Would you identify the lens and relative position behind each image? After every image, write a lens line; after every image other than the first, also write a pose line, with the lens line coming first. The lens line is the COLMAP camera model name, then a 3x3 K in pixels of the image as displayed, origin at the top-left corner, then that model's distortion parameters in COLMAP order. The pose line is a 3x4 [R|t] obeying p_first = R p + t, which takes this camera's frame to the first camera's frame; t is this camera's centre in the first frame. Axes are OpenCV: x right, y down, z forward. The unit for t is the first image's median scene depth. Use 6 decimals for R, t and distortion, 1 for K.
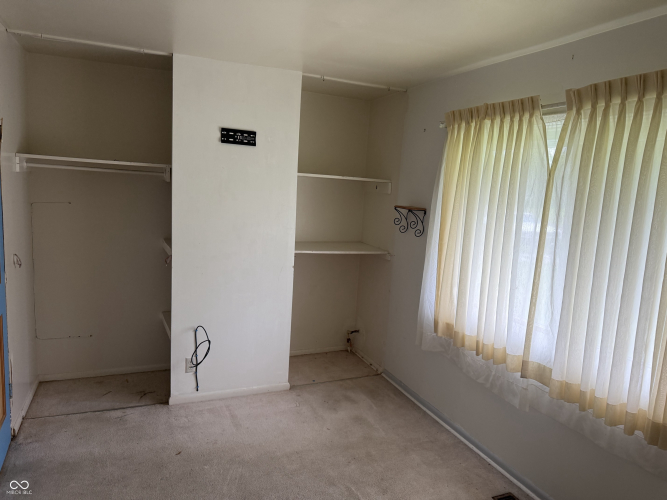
lens RADIAL K [[468.0, 0, 329.9], [0, 468.0, 247.6], [0, 0, 1]] dist [0.030561, -0.059300]
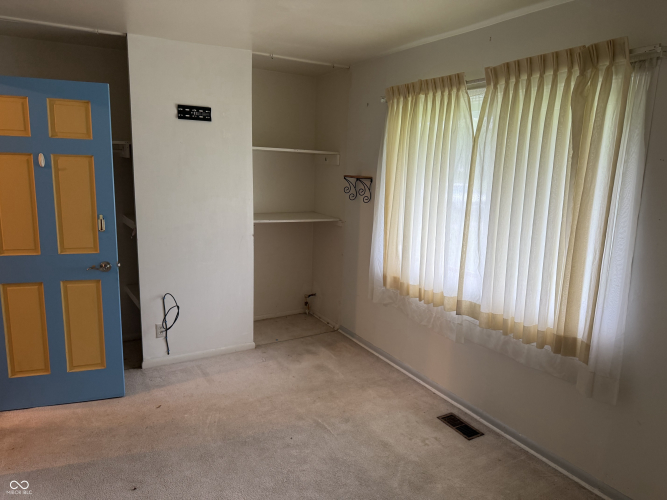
lens RADIAL K [[468.0, 0, 336.4], [0, 468.0, 248.4], [0, 0, 1]] dist [0.030561, -0.059300]
pose [[0.991231, -0.049808, 0.122396, -0.025535], [0.044089, 0.997825, 0.049004, 0.032776], [-0.124571, -0.043178, 0.991271, -0.109282]]
